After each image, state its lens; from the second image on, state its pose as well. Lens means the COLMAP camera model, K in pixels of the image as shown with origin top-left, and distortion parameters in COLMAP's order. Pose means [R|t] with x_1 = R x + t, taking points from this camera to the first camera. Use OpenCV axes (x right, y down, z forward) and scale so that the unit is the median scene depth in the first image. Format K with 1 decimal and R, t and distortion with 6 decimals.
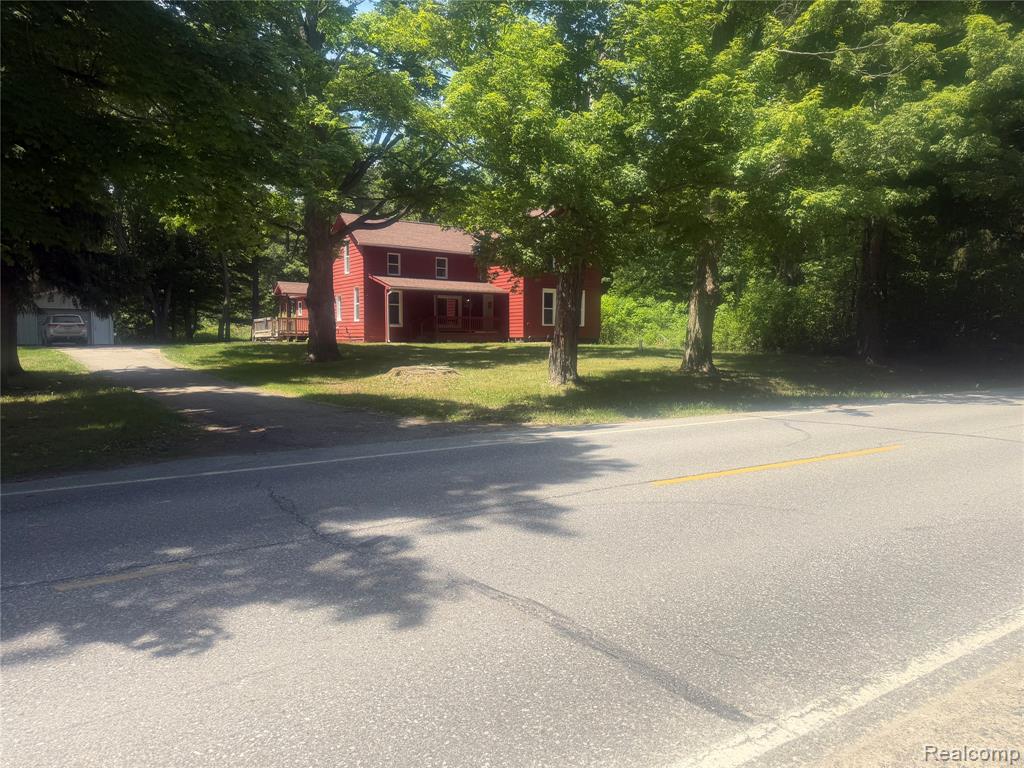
lens RADIAL K [[718.0, 0, 512.0], [0, 718.0, 384.0], [0, 0, 1]] dist [0.112364, -0.184279]
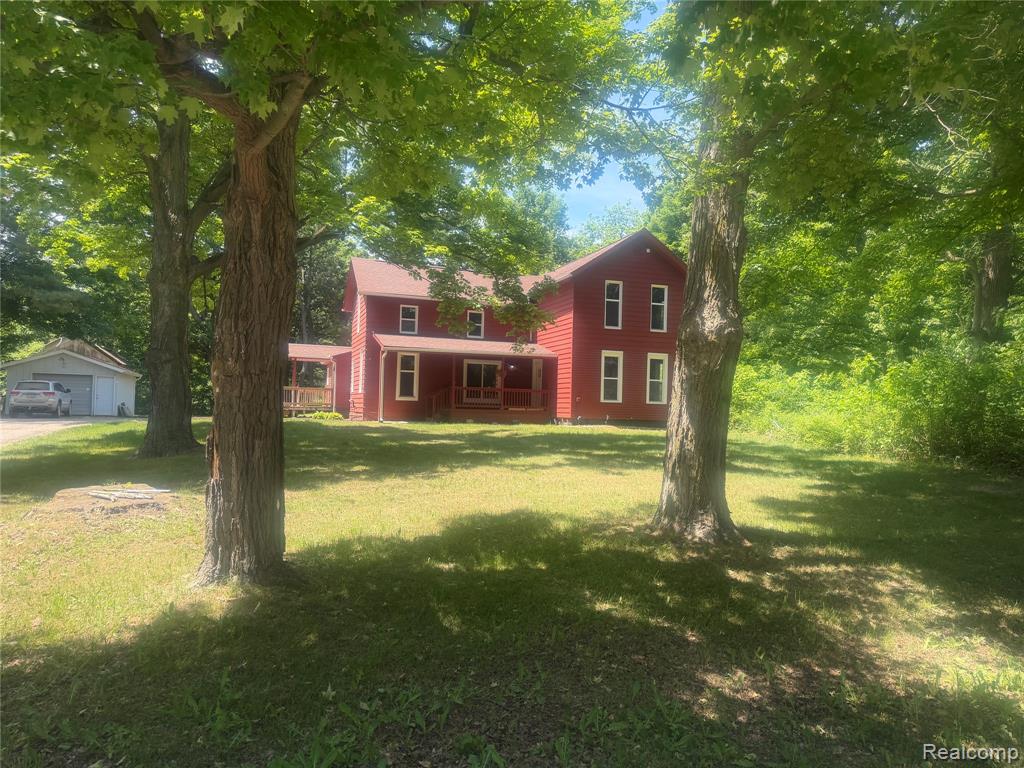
lens RADIAL K [[718.0, 0, 512.0], [0, 718.0, 384.0], [0, 0, 1]] dist [0.112364, -0.184279]
pose [[0.972023, 0.012664, -0.234542, 0.123768], [-0.035550, 0.994974, -0.093608, -0.029121], [0.232178, 0.099327, 0.967589, 0.287686]]
